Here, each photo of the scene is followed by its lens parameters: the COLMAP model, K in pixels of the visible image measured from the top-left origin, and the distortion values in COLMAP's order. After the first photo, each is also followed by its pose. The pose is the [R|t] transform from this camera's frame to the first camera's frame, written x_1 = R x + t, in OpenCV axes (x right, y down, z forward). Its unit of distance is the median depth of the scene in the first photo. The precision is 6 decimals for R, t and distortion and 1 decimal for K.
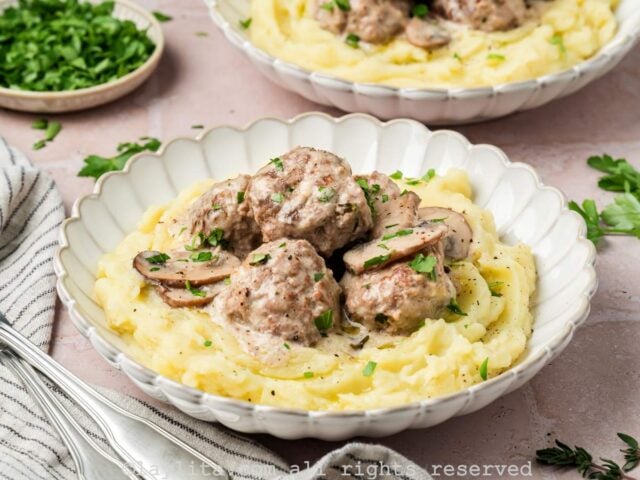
lens RADIAL K [[2727.7, 0, 320.0], [0, 2727.7, 240.0], [0, 0, 1]] dist [-0.101873, -1.843373]
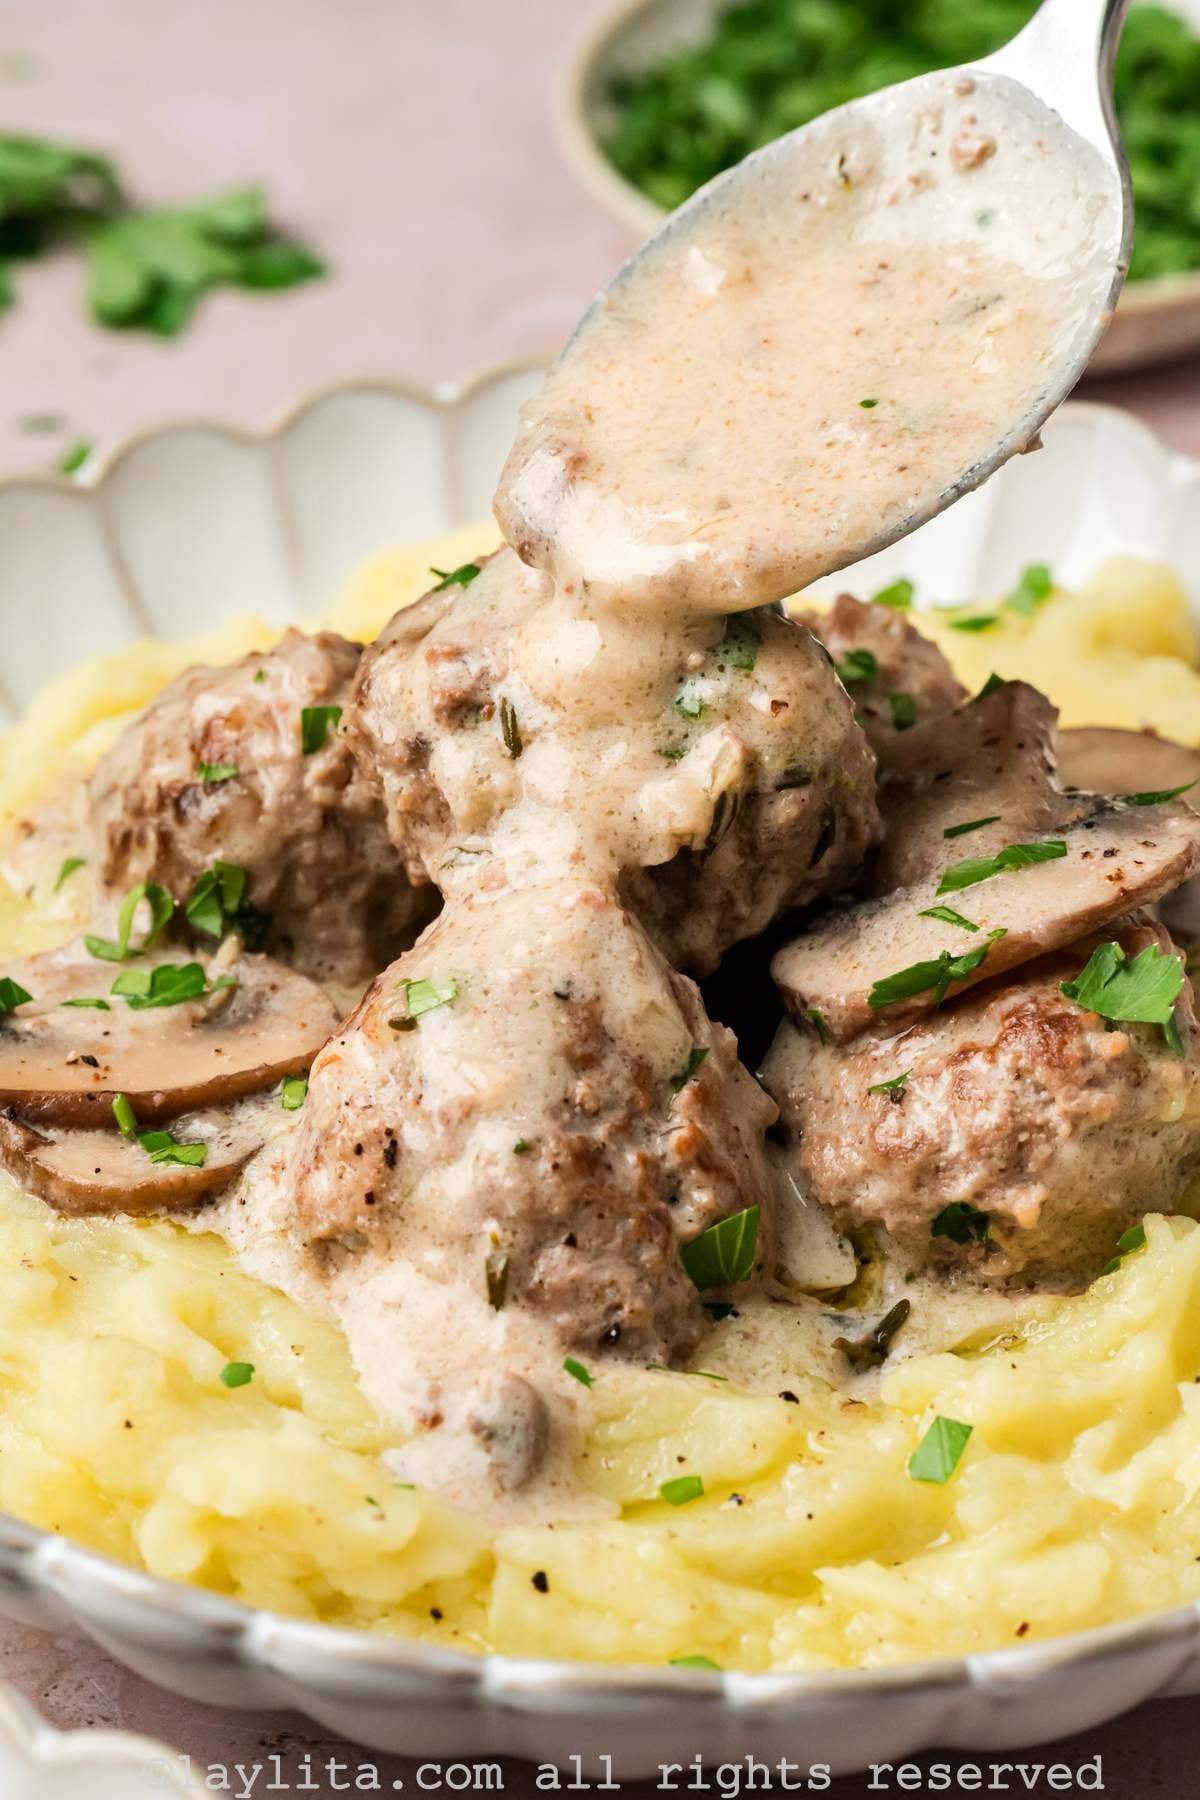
lens RADIAL K [[7190.6, 0, 600.0], [0, 7190.6, 900.0], [0, 0, 1]] dist [-0.014705, 3.979974]
pose [[0.996099, -0.045999, 0.075302, -0.053687], [0.043402, 0.998417, 0.035768, -0.022678], [-0.076828, -0.032360, 0.996519, 0.378880]]
